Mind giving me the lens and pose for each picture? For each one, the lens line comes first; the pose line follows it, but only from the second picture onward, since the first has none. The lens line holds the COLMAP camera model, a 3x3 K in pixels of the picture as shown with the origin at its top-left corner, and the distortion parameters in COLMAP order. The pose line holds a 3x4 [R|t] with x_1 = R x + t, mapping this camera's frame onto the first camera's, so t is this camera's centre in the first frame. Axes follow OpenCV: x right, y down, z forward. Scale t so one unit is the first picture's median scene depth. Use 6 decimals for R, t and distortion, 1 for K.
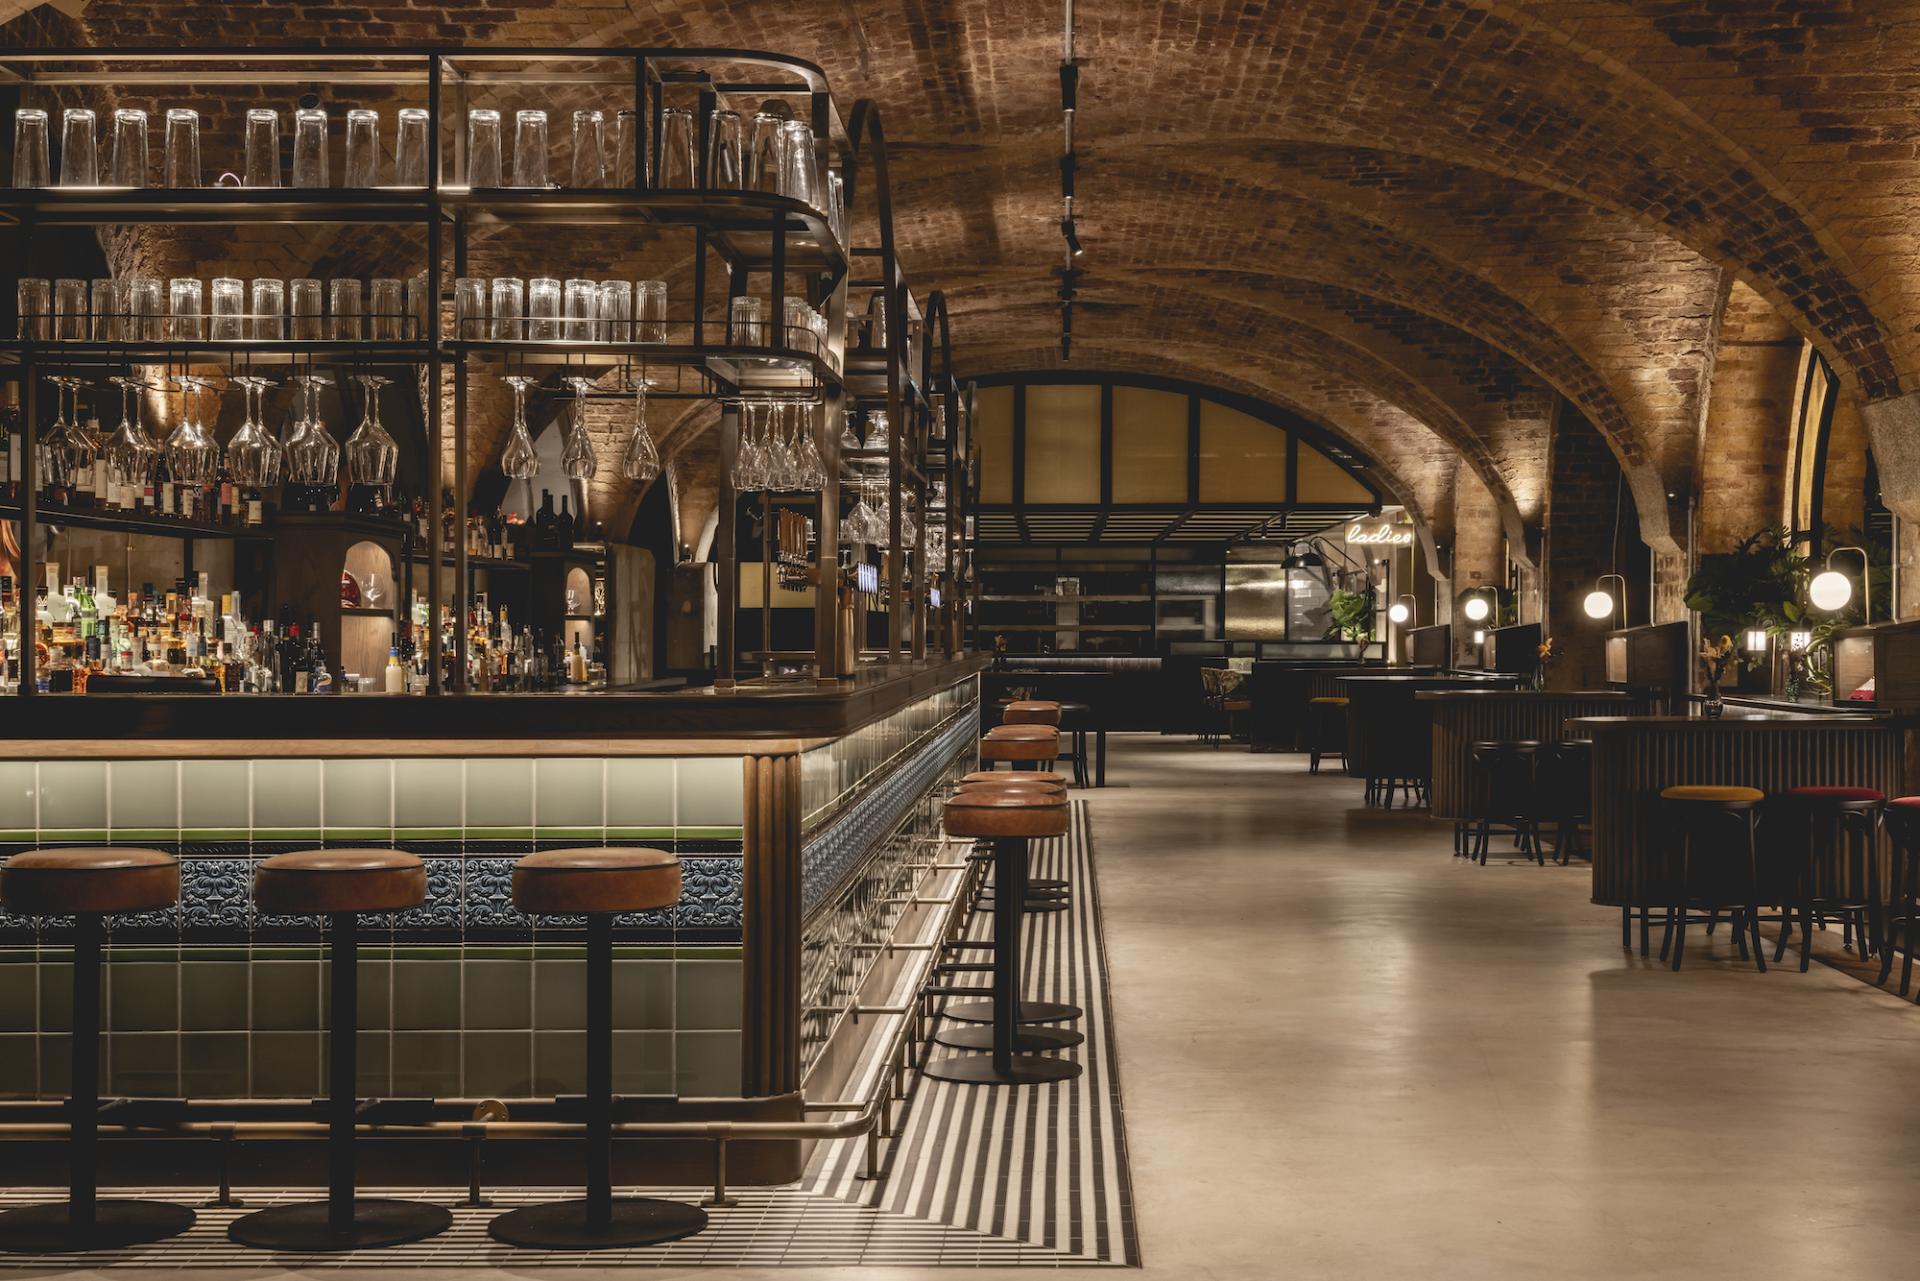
lens RADIAL K [[2565.2, 0, 962.5], [0, 2565.2, 601.7], [0, 0, 1]] dist [0.023303, 0.017444]
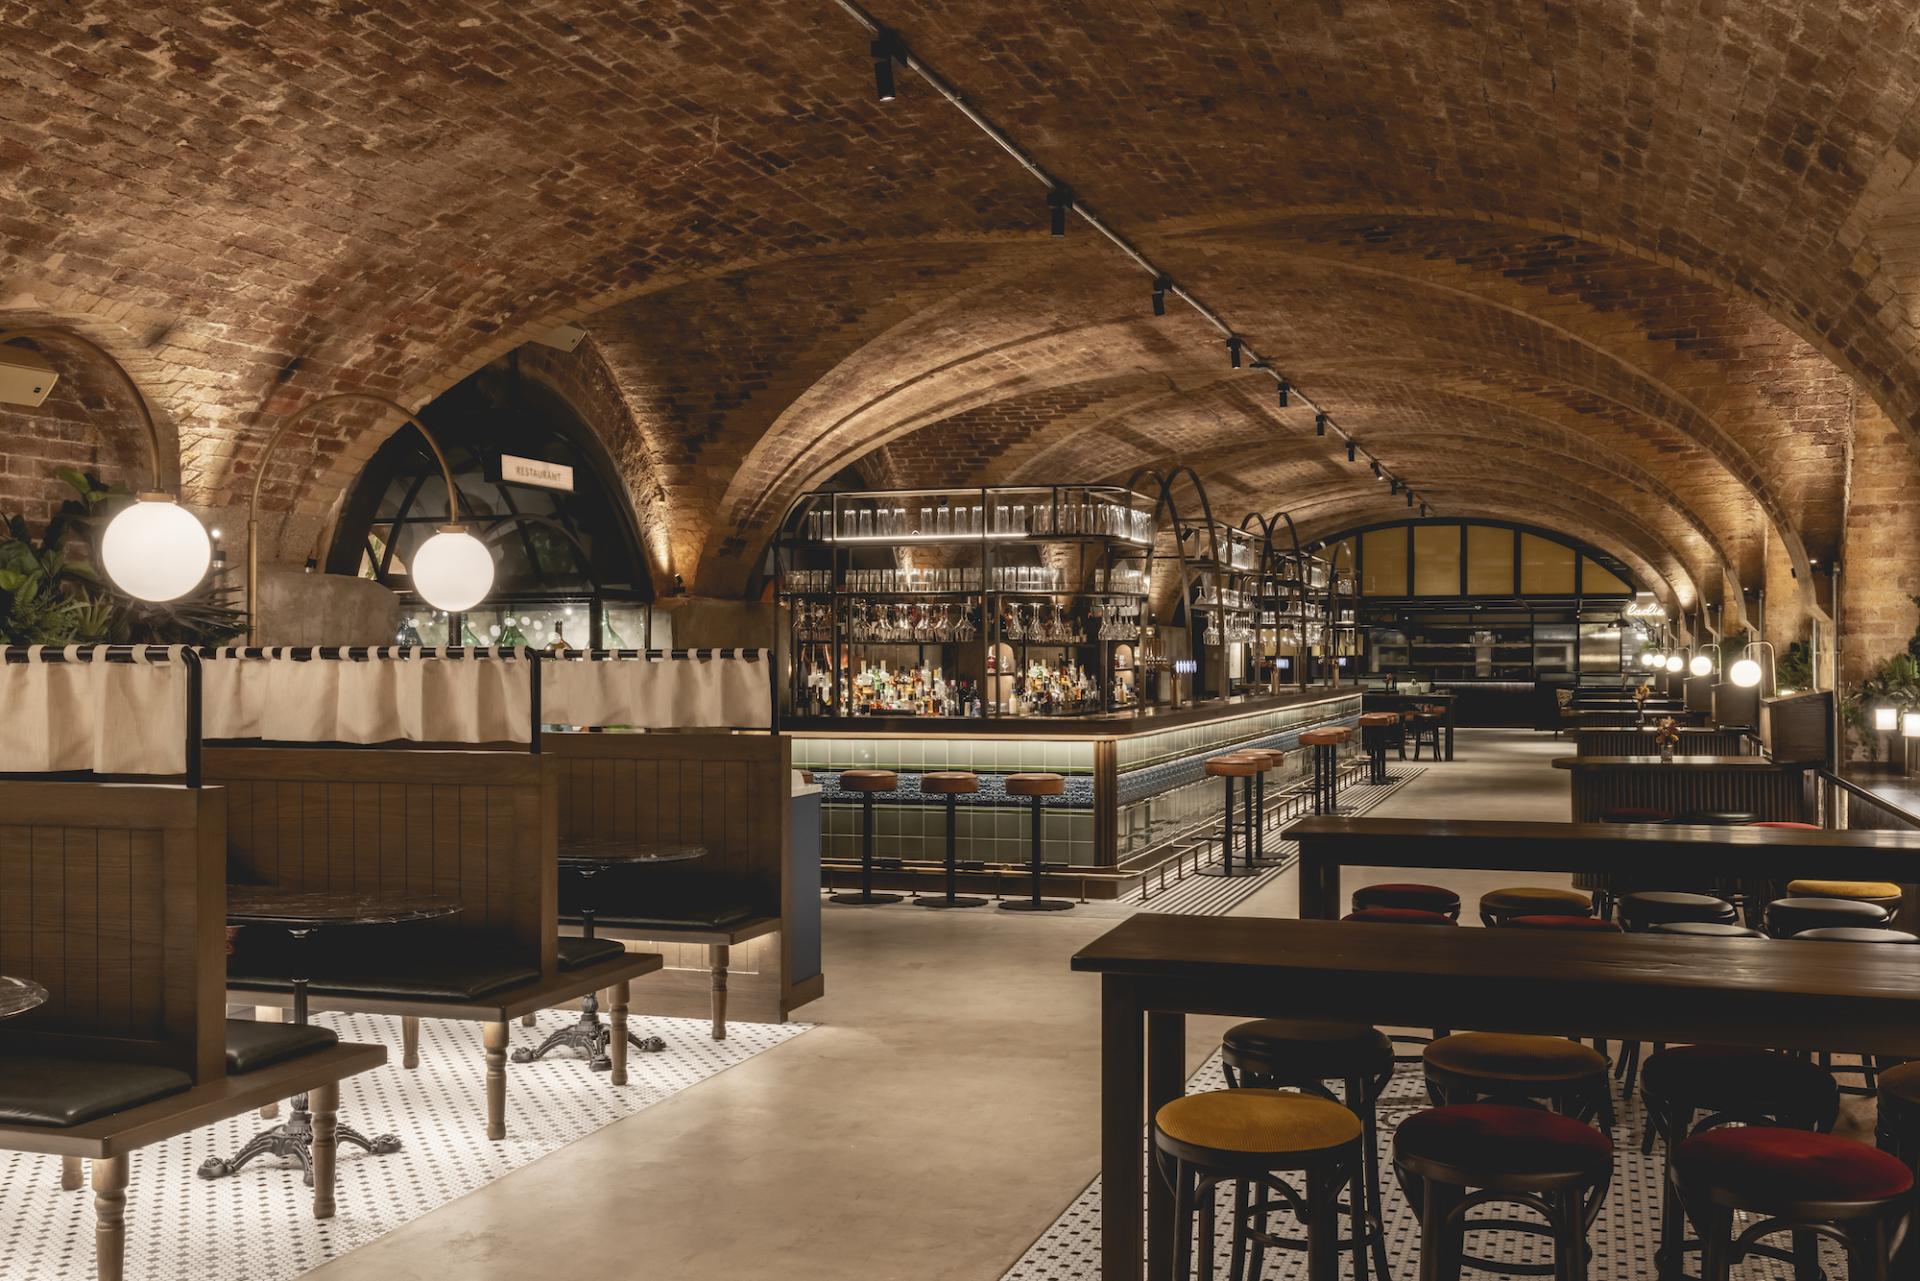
lens RADIAL K [[1757.0, 0, 960.0], [0, 1757.0, 640.5], [0, 0, 1]] dist [0.000530, 0.000180]
pose [[0.953731, -0.003619, -0.300638, 0.215606], [0.004962, 0.999981, 0.003706, -0.034560], [0.300619, -0.005026, 0.953731, -0.520682]]
